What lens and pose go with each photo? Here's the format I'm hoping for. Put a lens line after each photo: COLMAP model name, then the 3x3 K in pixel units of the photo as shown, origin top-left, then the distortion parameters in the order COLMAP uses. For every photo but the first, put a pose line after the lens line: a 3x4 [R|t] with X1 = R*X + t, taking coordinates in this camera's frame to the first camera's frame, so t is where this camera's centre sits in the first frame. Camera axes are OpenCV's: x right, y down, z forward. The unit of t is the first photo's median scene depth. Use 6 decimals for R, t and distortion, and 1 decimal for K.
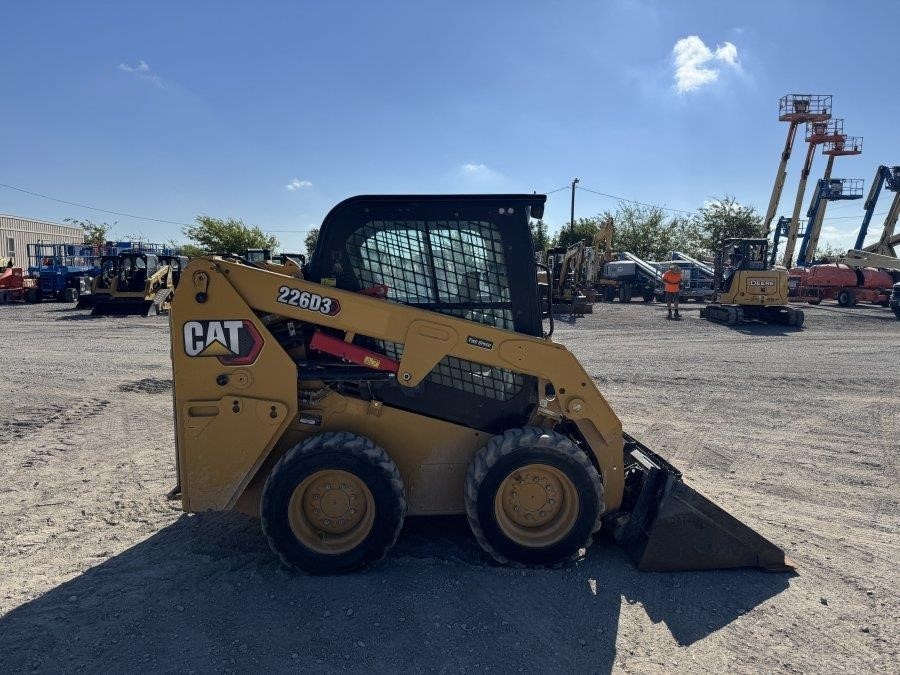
lens RADIAL K [[631.9, 0, 446.8], [0, 631.9, 336.9], [0, 0, 1]] dist [0.105362, -0.145378]
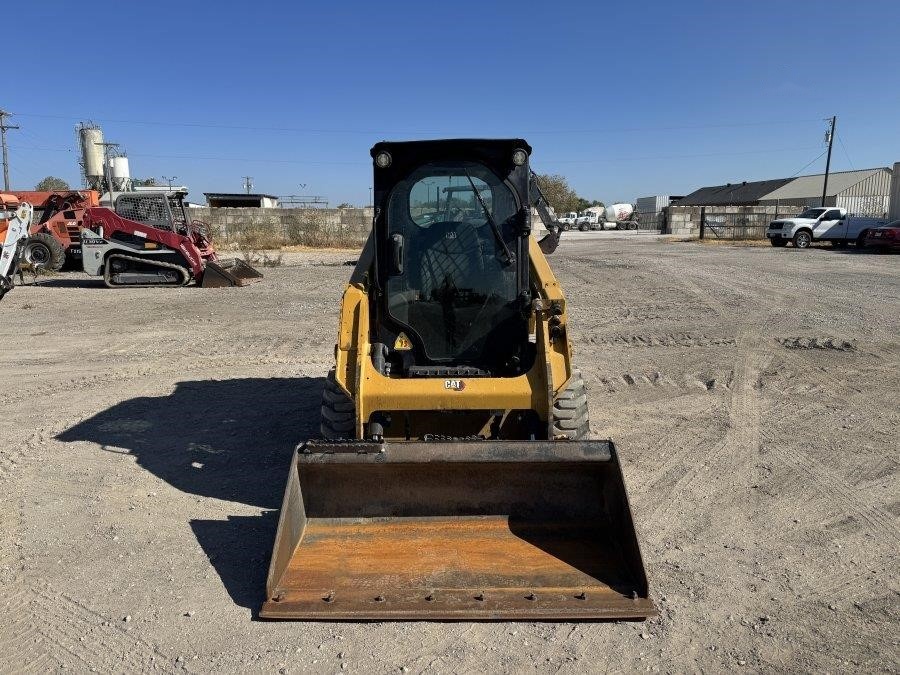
lens RADIAL K [[631.9, 0, 446.8], [0, 631.9, 336.9], [0, 0, 1]] dist [0.105362, -0.145378]
pose [[-0.043816, 0.177211, -0.983197, 1.226193], [-0.103194, 0.978075, 0.180887, -0.118075], [0.993696, 0.109386, -0.024568, 1.212360]]
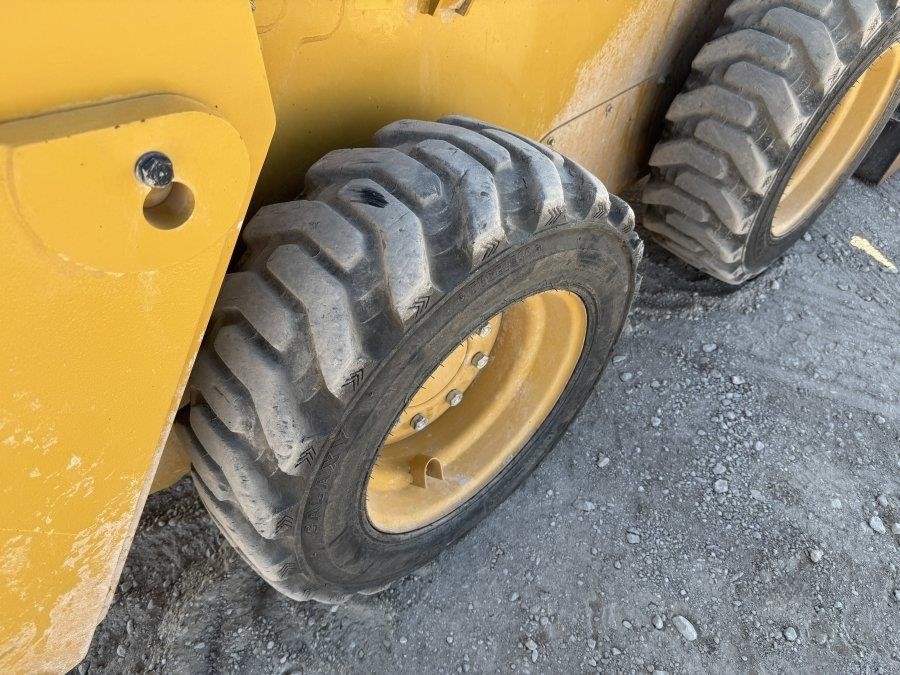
lens RADIAL K [[631.9, 0, 446.8], [0, 631.9, 336.9], [0, 0, 1]] dist [0.105362, -0.145378]
pose [[0.782674, -0.464255, 0.414594, -0.289742], [0.056220, 0.716094, 0.695736, 0.046511], [-0.619887, -0.521226, 0.586569, 0.844742]]
